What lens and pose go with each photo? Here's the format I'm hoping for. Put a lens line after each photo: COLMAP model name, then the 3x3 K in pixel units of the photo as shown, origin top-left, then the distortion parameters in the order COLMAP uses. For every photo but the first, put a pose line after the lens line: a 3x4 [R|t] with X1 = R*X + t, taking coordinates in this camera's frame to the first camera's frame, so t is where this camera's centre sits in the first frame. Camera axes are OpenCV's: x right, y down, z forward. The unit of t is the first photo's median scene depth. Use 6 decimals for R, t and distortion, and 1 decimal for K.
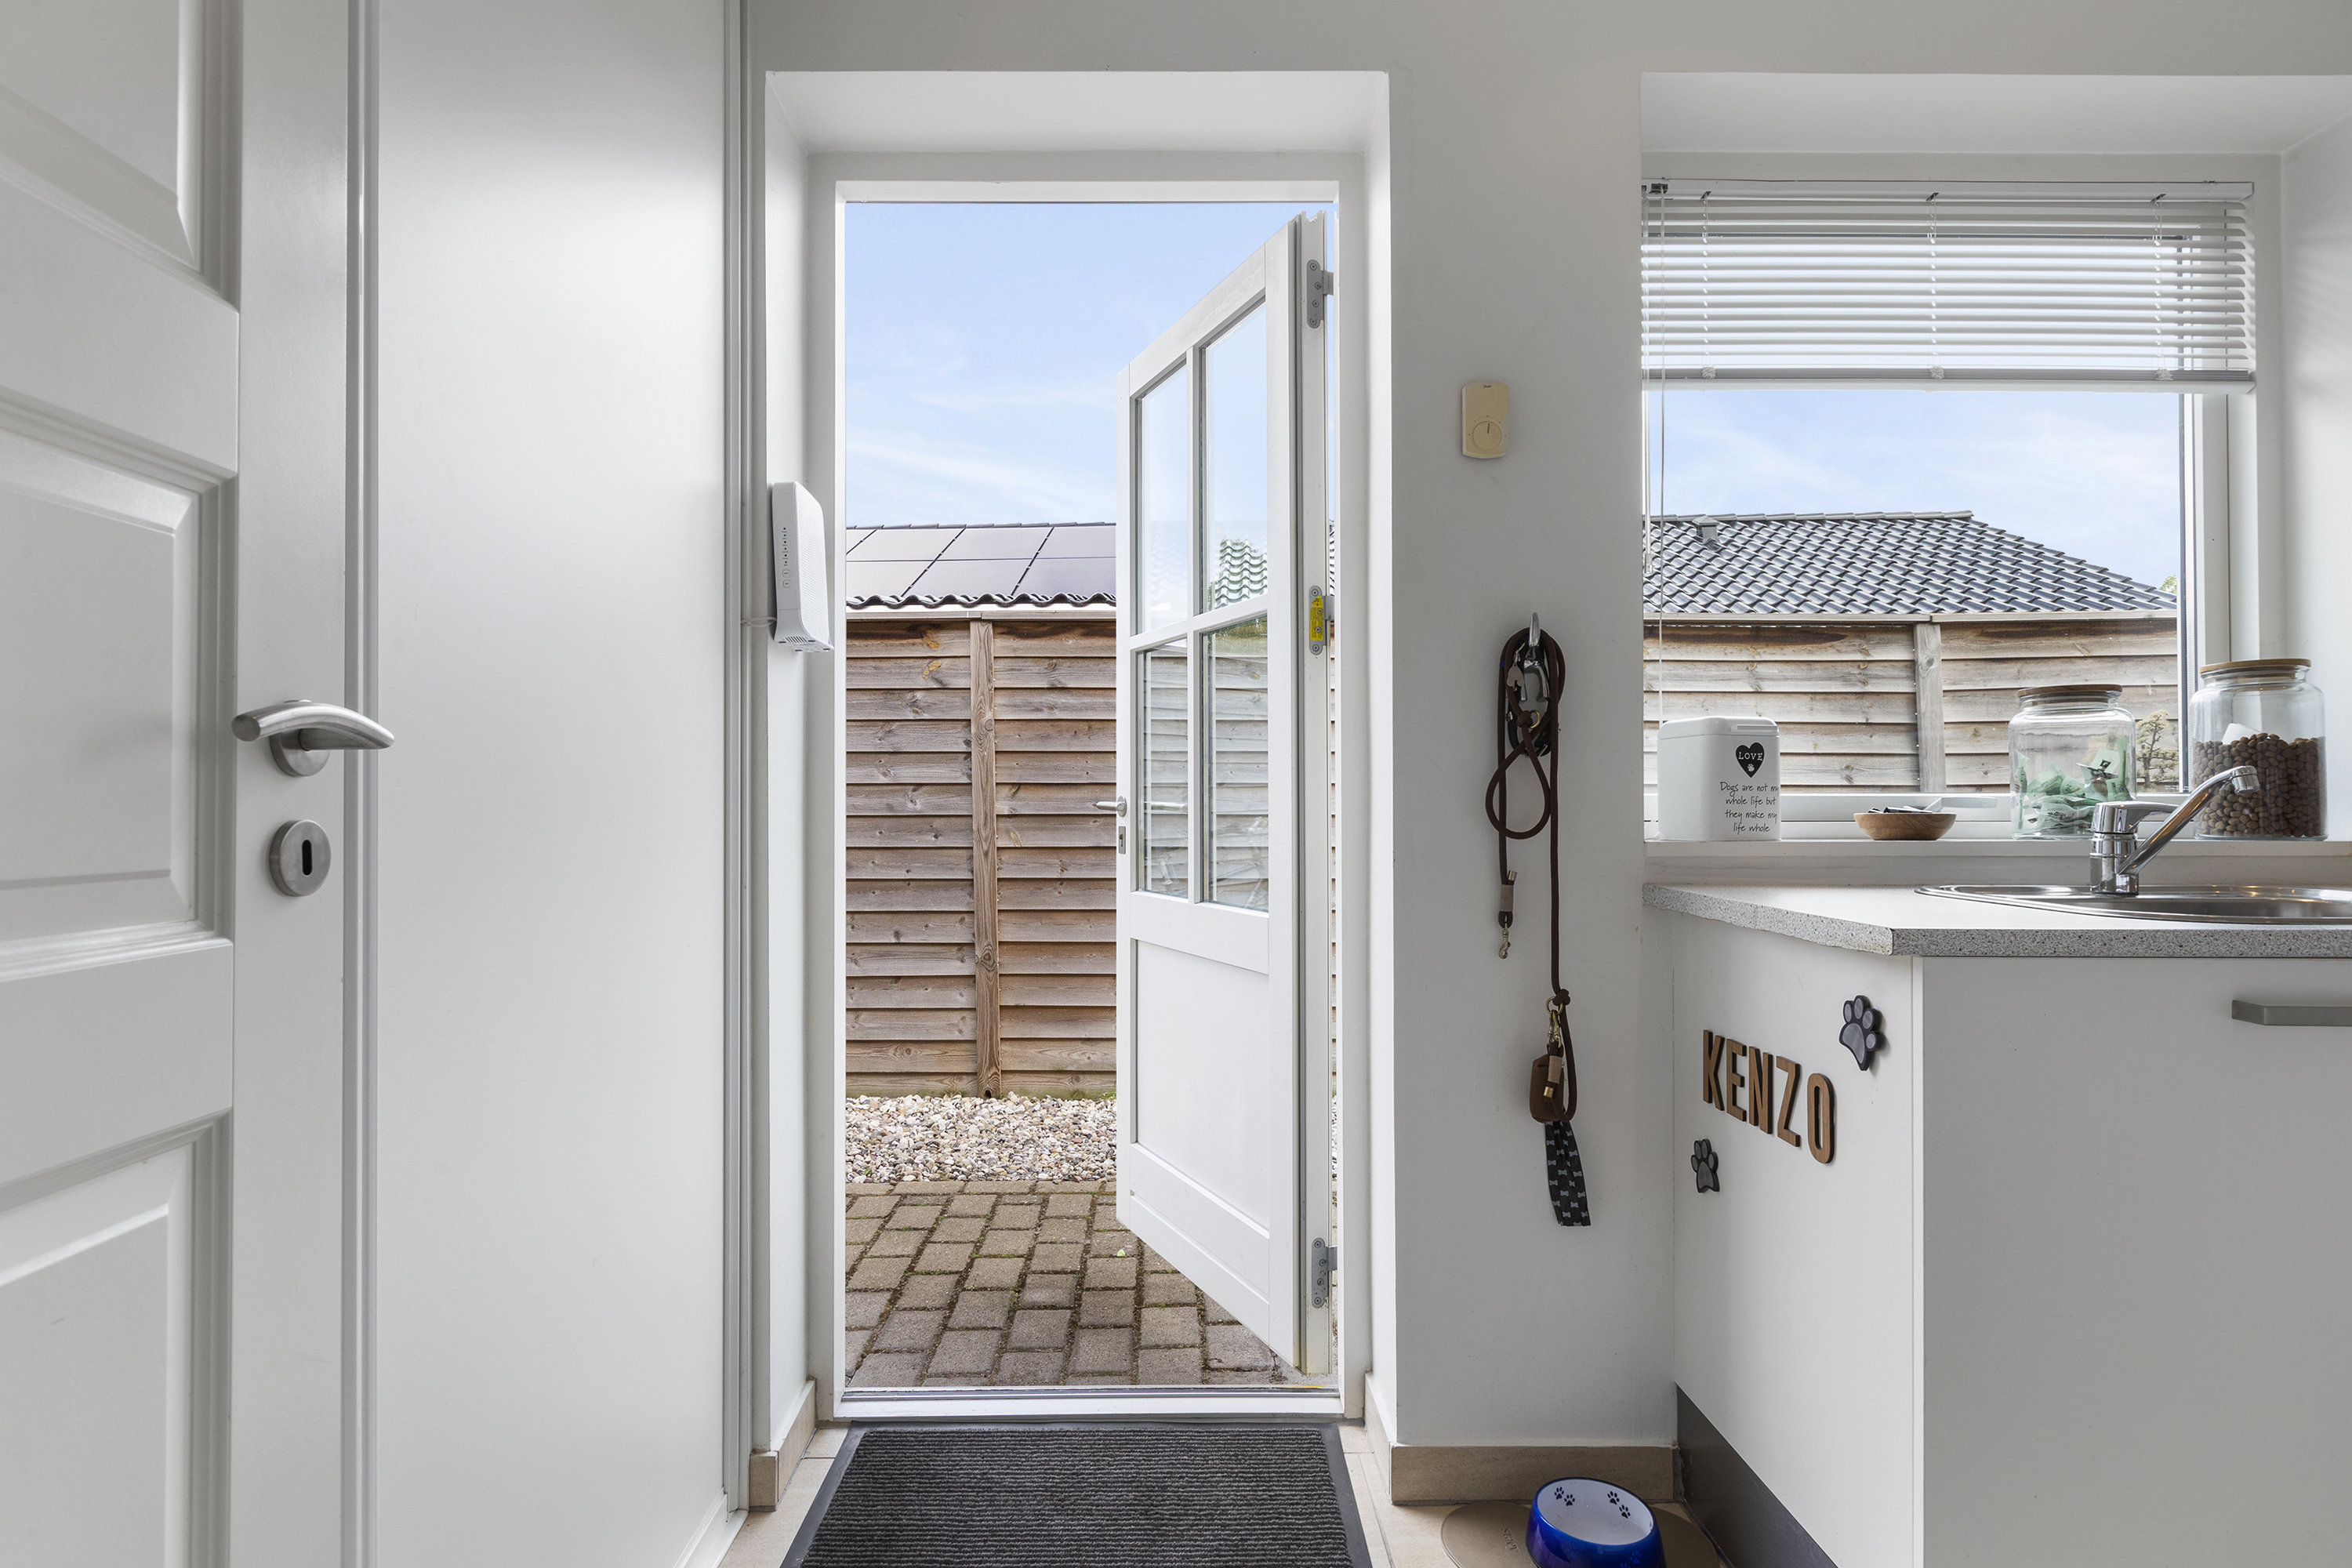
lens RADIAL K [[1204.4, 0, 1176.9], [0, 1204.4, 780.0], [0, 0, 1]] dist [-0.004697, 0.001672]
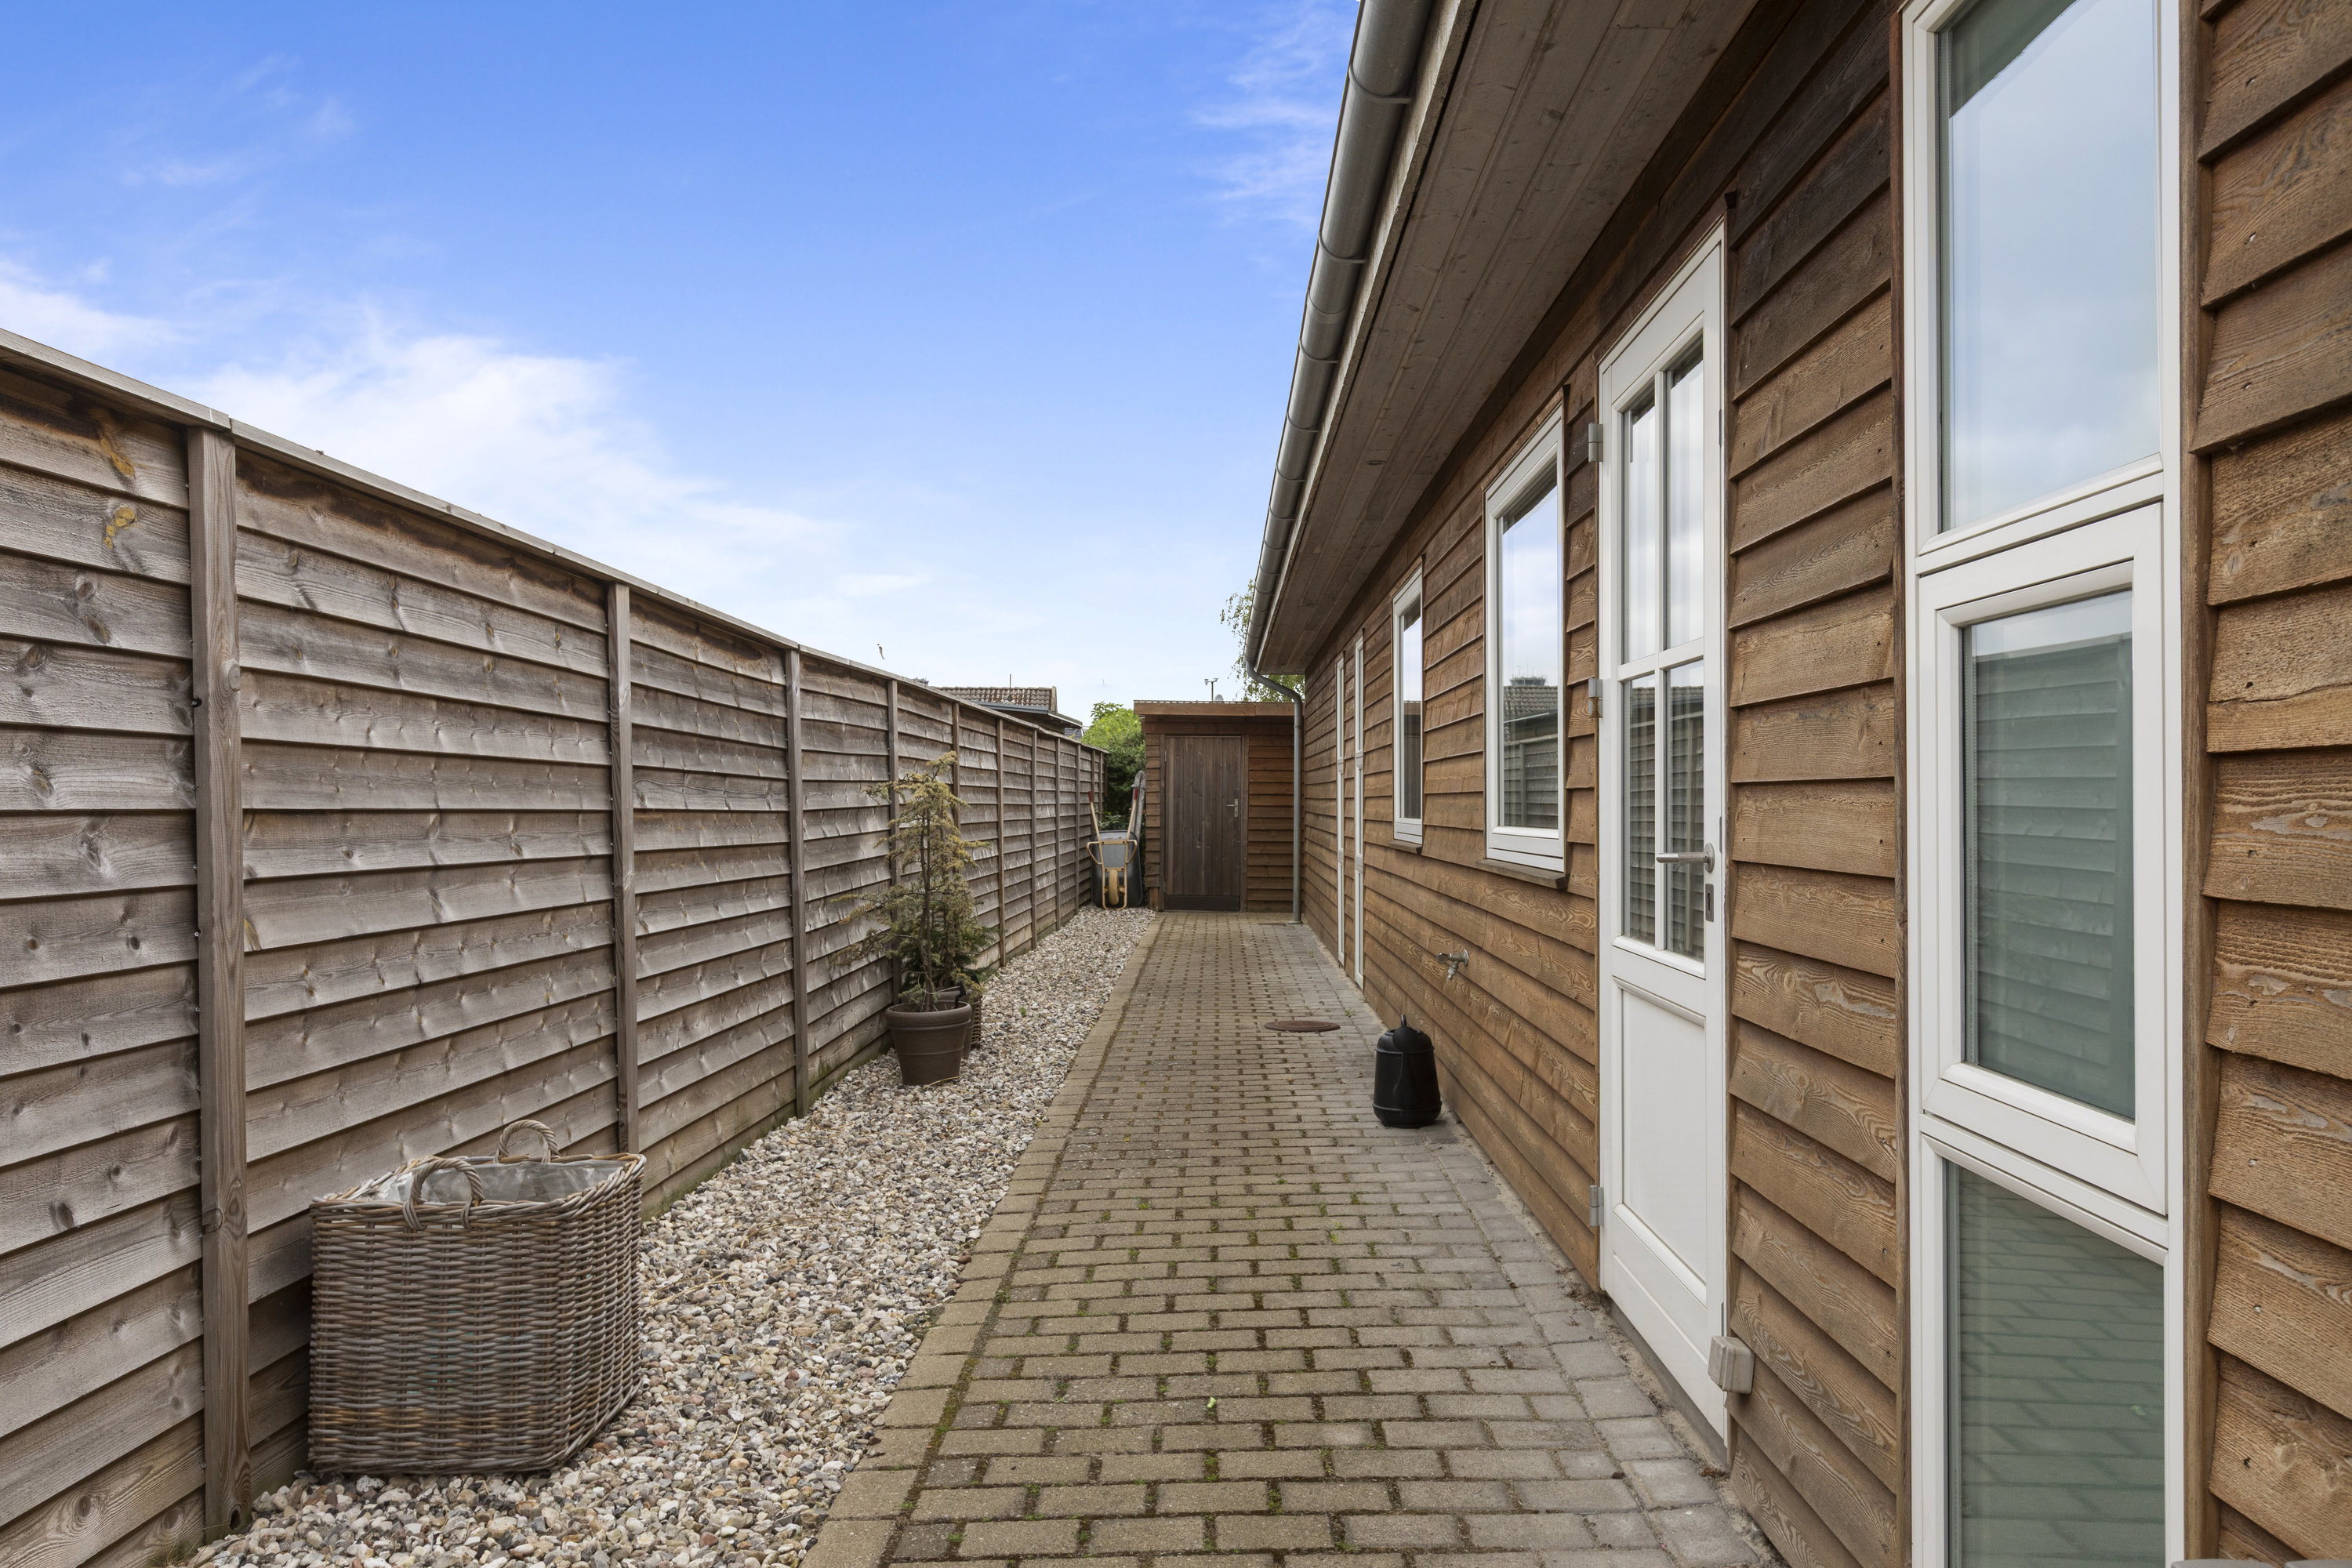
lens RADIAL K [[1701.3, 0, 1177.9], [0, 1701.3, 789.8], [0, 0, 1]] dist [-0.003012, -0.000494]
pose [[0.053511, -0.001558, 0.998566, -1.088345], [0.003027, 0.999994, 0.001398, -0.004495], [-0.998563, 0.002948, 0.053515, 0.912909]]
